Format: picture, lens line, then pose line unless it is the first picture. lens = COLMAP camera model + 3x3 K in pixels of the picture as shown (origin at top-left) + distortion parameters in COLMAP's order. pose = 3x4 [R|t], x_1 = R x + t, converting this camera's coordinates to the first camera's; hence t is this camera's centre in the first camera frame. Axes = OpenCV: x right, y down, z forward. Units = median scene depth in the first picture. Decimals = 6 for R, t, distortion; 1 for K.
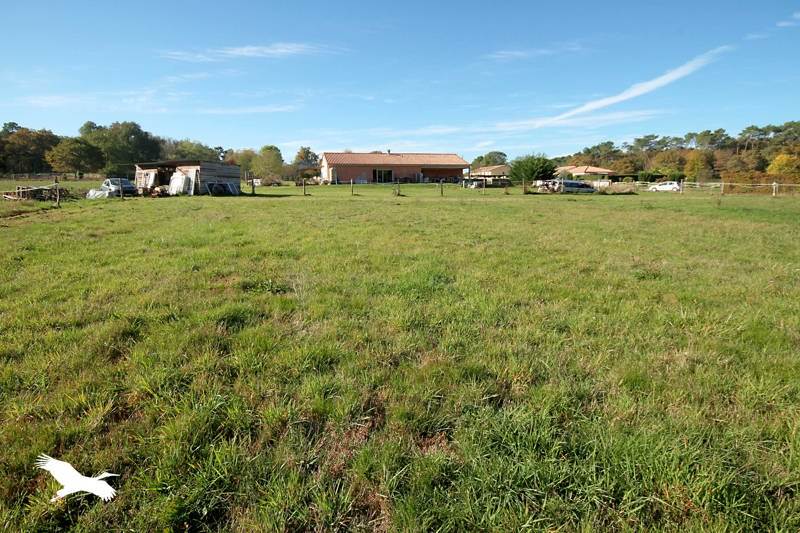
lens RADIAL K [[445.8, 0, 400.0], [0, 445.8, 266.5], [0, 0, 1]] dist [0.031125, 0.001049]
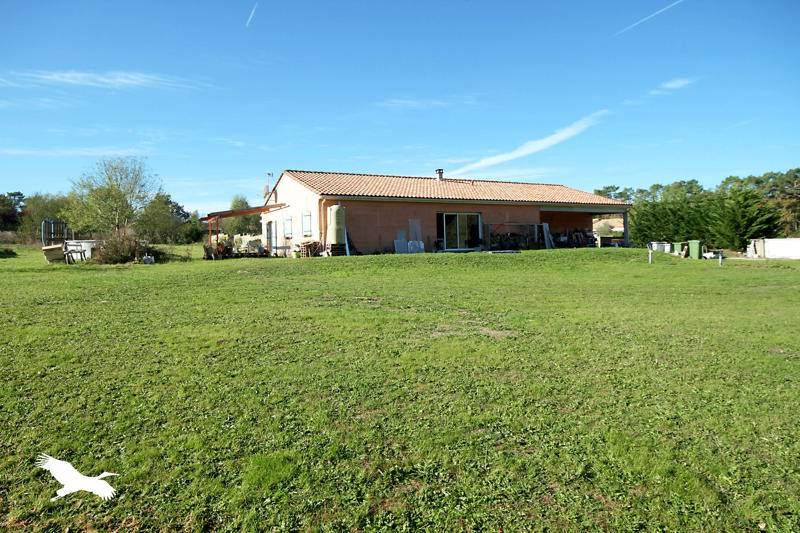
lens RADIAL K [[505.3, 0, 400.0], [0, 505.3, 266.5], [0, 0, 1]] dist [0.064993, 0.001368]
pose [[0.970010, -0.019801, 0.242255, -0.036484], [0.052858, 0.990008, -0.130728, -0.022667], [-0.237246, 0.139612, 0.961365, 0.115473]]
